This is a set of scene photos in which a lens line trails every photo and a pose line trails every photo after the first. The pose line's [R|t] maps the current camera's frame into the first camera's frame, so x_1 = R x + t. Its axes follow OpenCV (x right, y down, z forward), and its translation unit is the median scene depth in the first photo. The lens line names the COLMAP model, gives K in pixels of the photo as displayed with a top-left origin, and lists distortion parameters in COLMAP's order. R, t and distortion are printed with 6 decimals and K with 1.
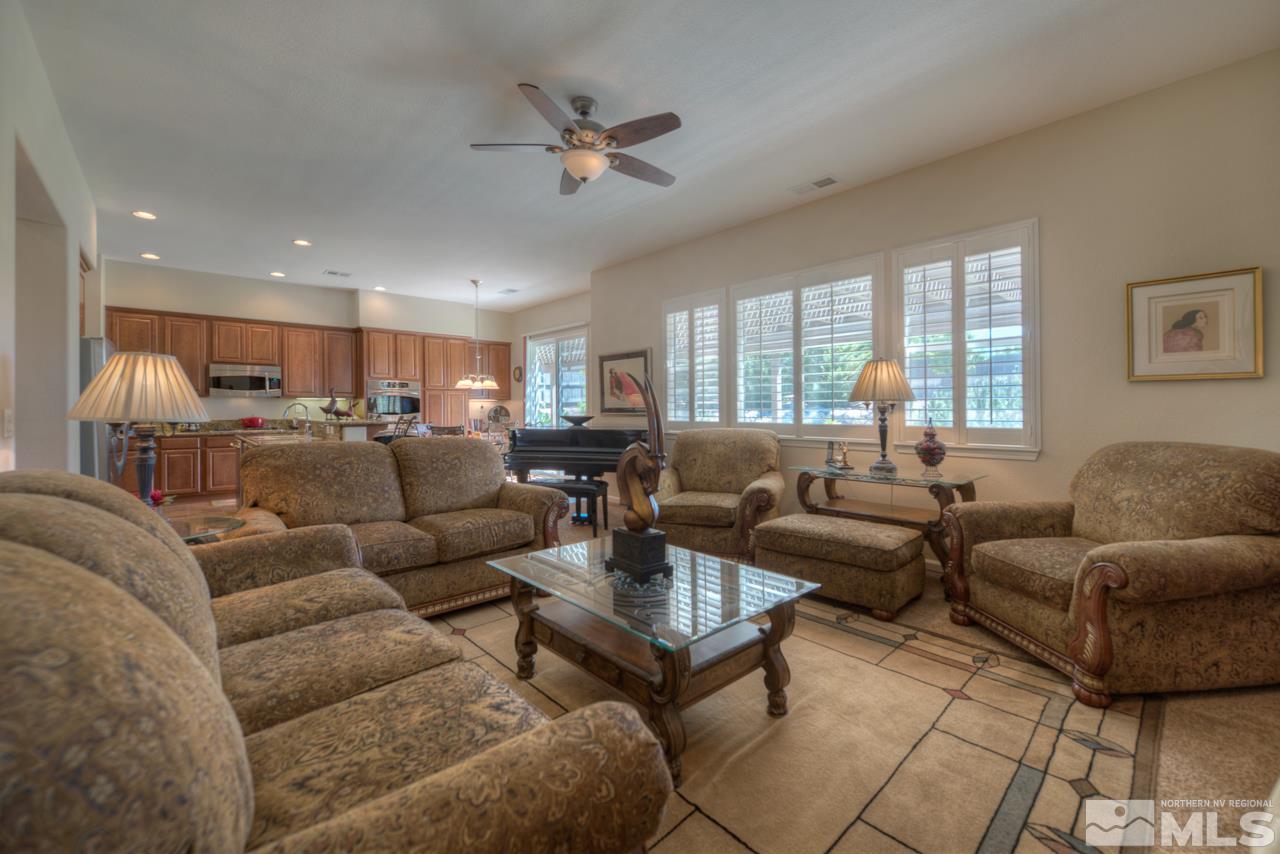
lens RADIAL K [[513.8, 0, 695.6], [0, 513.8, 404.7], [0, 0, 1]] dist [-0.000166, -0.000116]
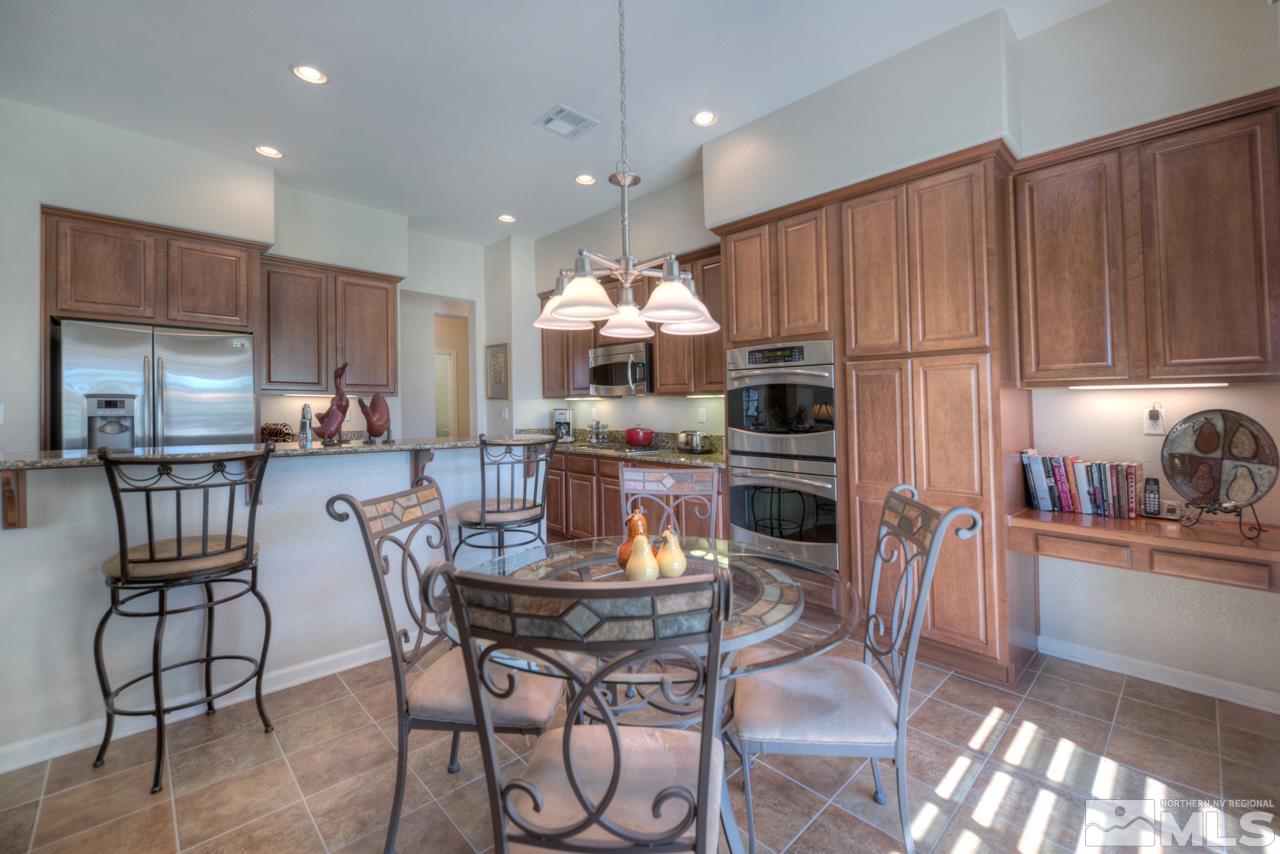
lens RADIAL K [[539.7, 0, 638.8], [0, 539.7, 406.9], [0, 0, 1]] dist [-0.005221, -0.000378]
pose [[-0.036579, -0.002227, -0.999328, -0.185580], [0.007806, 0.999966, -0.002514, -0.000029], [0.999300, -0.007892, -0.036561, 0.924988]]
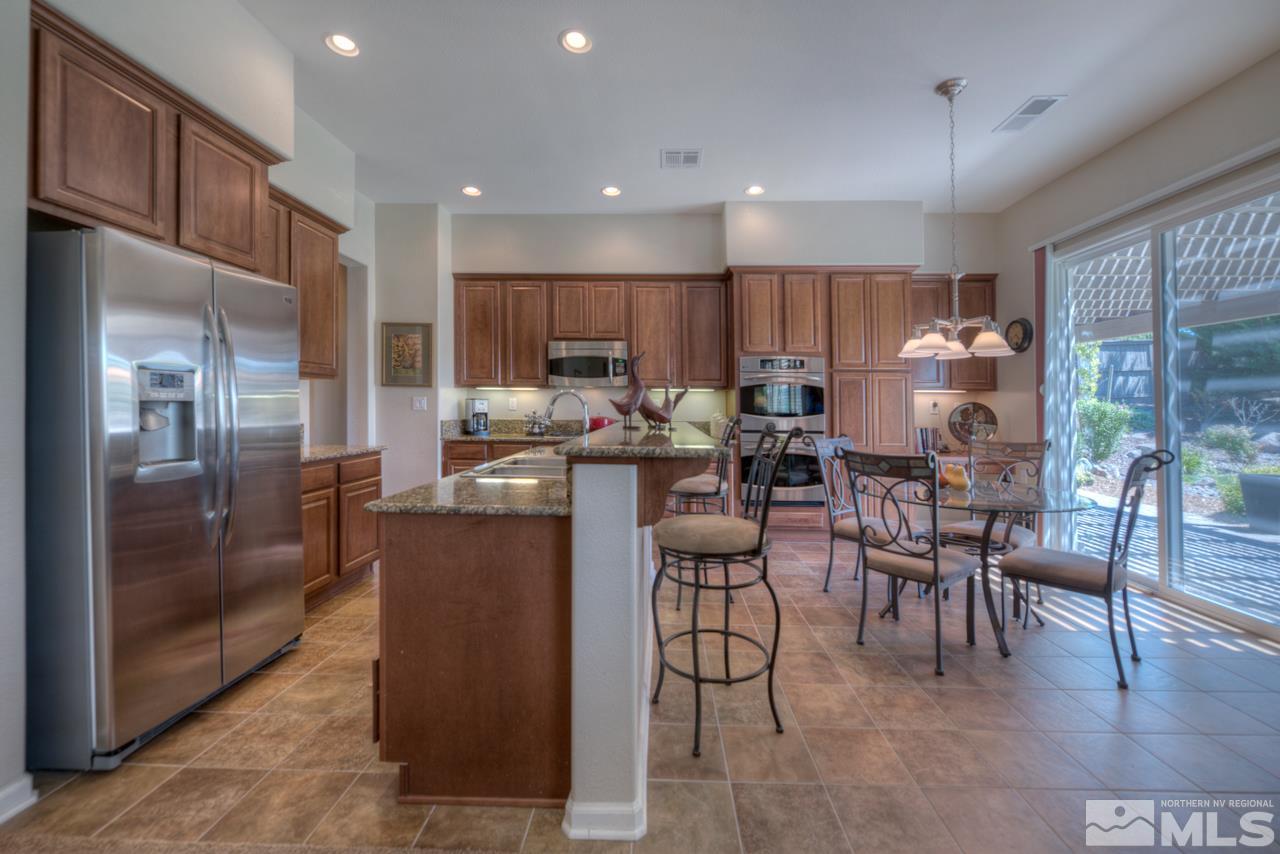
lens RADIAL K [[539.7, 0, 643.6], [0, 539.7, 396.7], [0, 0, 1]] dist [-0.005221, -0.000378]
pose [[0.675244, -0.004845, -0.737578, -0.256735], [-0.002798, 0.999954, -0.009130, 0.003052], [0.737589, 0.008229, 0.675200, 0.499012]]
